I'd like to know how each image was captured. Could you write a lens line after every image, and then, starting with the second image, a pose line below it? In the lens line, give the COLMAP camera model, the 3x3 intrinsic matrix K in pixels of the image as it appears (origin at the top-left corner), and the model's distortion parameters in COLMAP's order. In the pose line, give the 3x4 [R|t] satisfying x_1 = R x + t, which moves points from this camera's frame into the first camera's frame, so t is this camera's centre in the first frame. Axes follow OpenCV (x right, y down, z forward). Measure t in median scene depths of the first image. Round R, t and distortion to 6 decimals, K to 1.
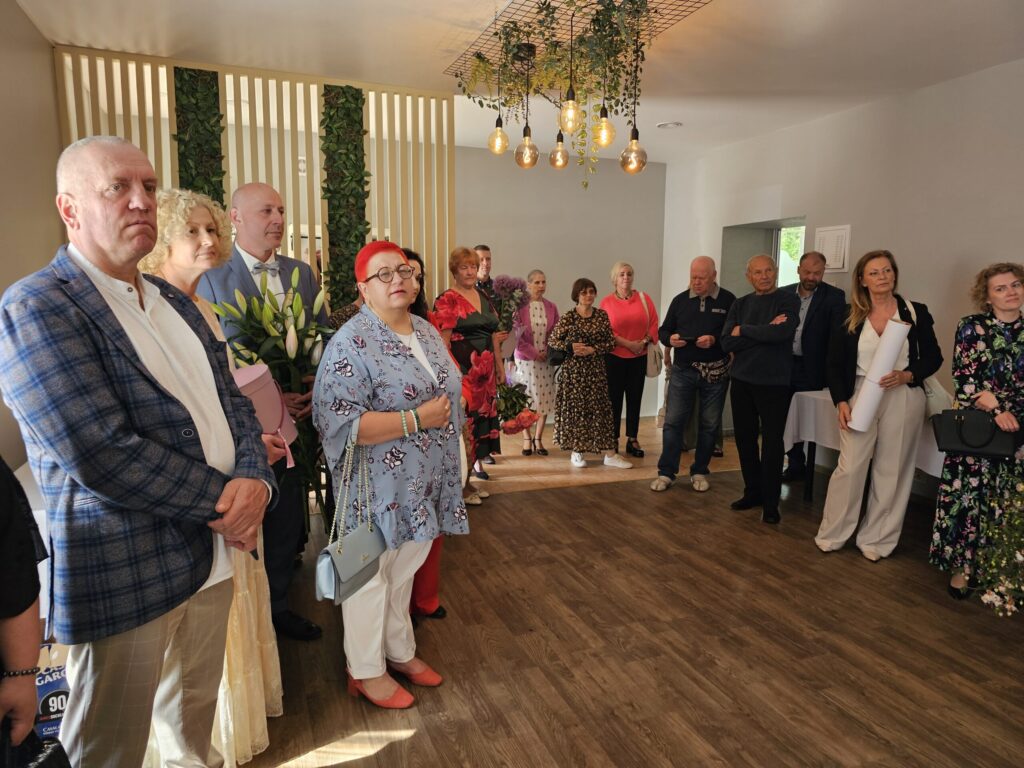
lens RADIAL K [[679.4, 0, 495.0], [0, 679.4, 384.6], [0, 0, 1]] dist [0.009291, -0.021555]
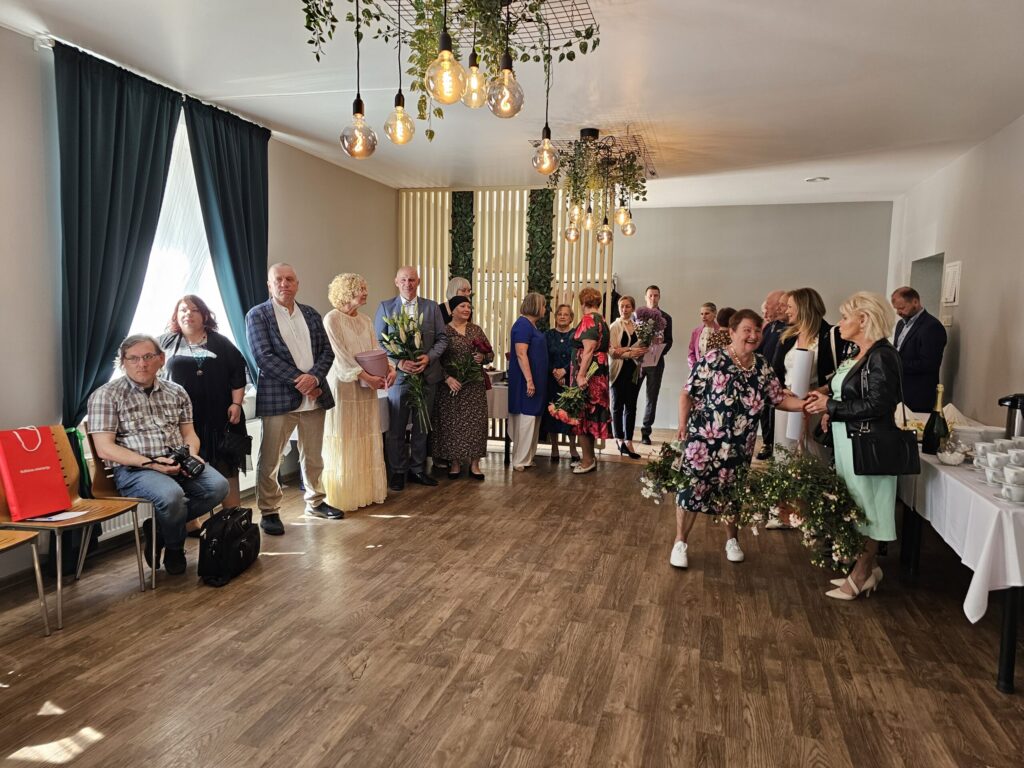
lens RADIAL K [[672.1, 0, 507.2], [0, 672.1, 397.6], [0, 0, 1]] dist [0.001740, -0.002237]
pose [[0.796659, 0.078120, -0.599359, 1.268326], [-0.096973, 0.995287, 0.000829, 0.091762], [0.596599, 0.057461, 0.800480, -0.500000]]
